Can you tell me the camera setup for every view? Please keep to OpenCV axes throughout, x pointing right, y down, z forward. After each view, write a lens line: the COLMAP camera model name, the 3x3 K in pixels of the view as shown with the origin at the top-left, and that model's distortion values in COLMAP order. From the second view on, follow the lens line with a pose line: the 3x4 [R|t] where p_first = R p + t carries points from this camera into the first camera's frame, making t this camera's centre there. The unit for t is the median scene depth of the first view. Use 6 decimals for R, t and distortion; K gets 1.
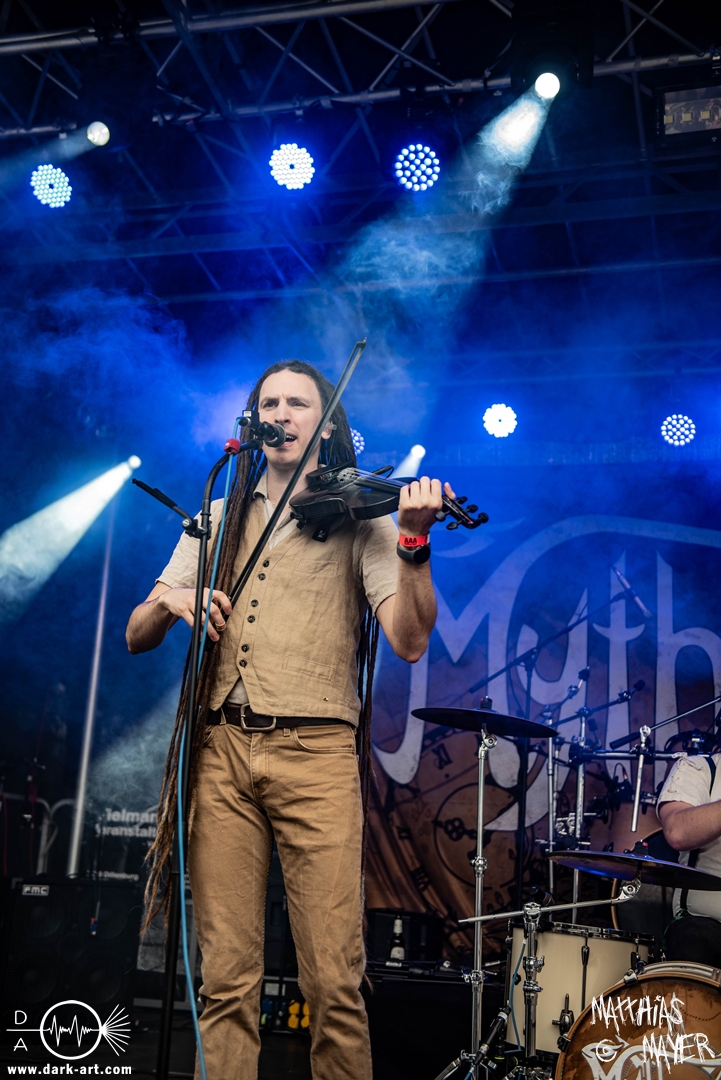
lens RADIAL K [[1347.0, 0, 360.5], [0, 1347.0, 540.0], [0, 0, 1]] dist [0.095095, 0.001945]
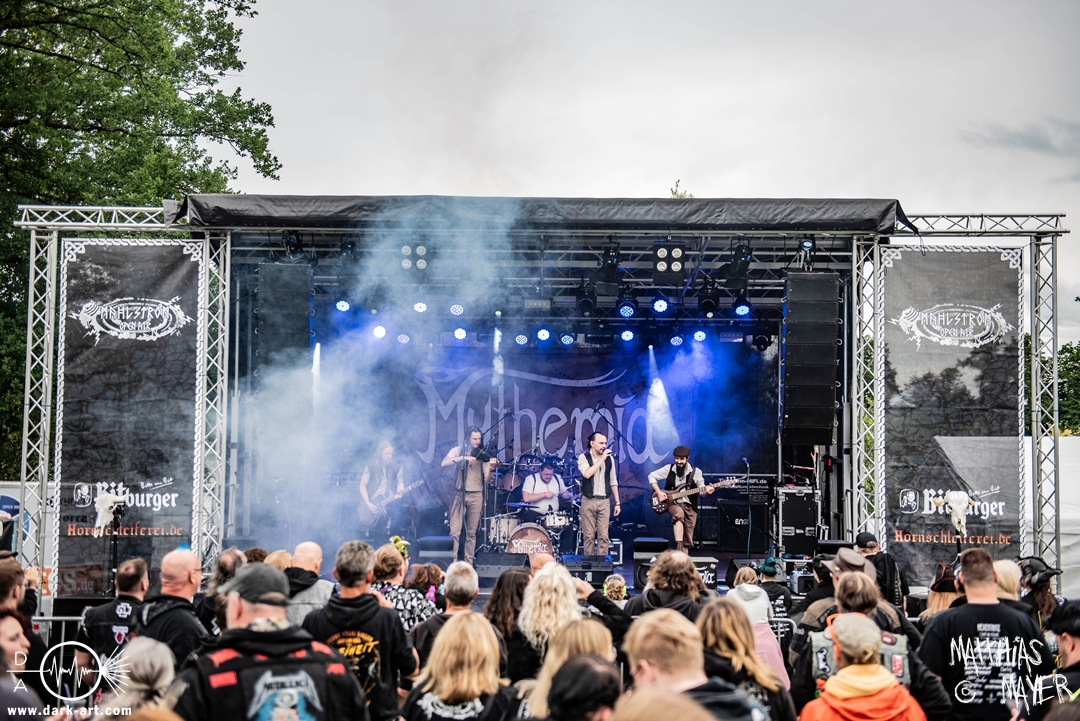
lens RADIAL K [[1347.0, 0, 540.0], [0, 1347.0, 360.5], [0, 0, 1]] dist [0.095095, 0.001945]
pose [[0.960914, -0.035701, 0.274535, -0.625834], [-0.023894, 0.977255, 0.210719, -0.775066], [-0.275814, -0.209043, 0.938205, -2.071997]]
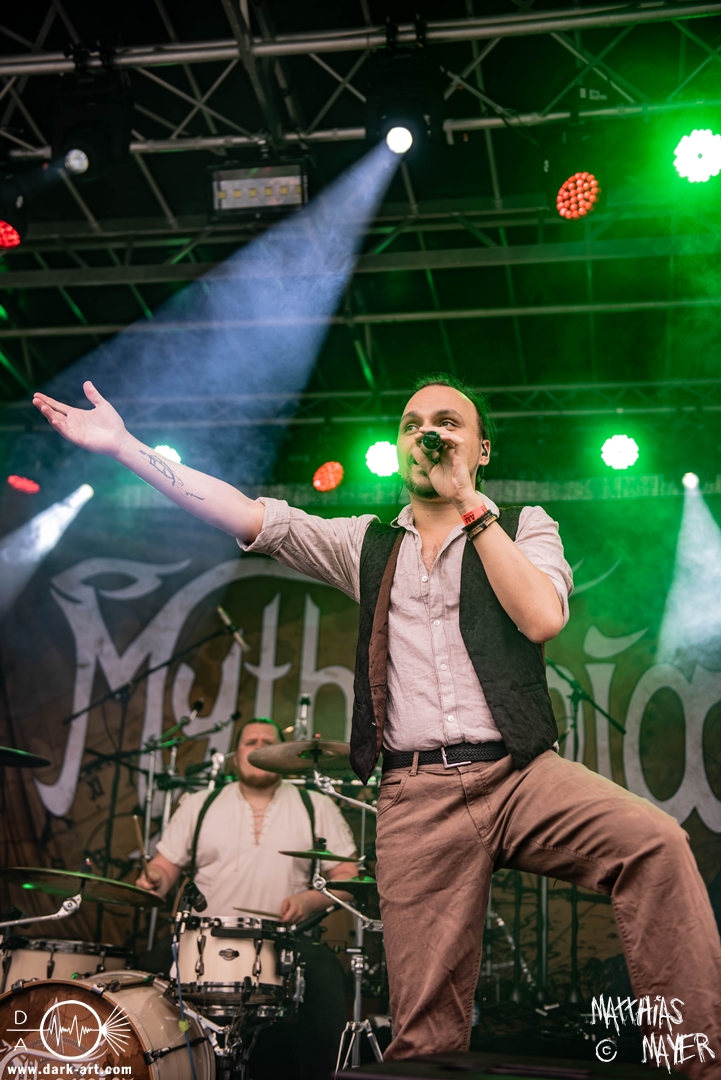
lens RADIAL K [[1355.7, 0, 346.6], [0, 1355.7, 551.5], [0, 0, 1]] dist [-0.128708, 1.065818]
pose [[0.997135, 0.016874, 0.073740, 0.202746], [-0.015373, 0.999664, -0.020868, -0.003241], [-0.074067, 0.019674, 0.997059, -0.058375]]
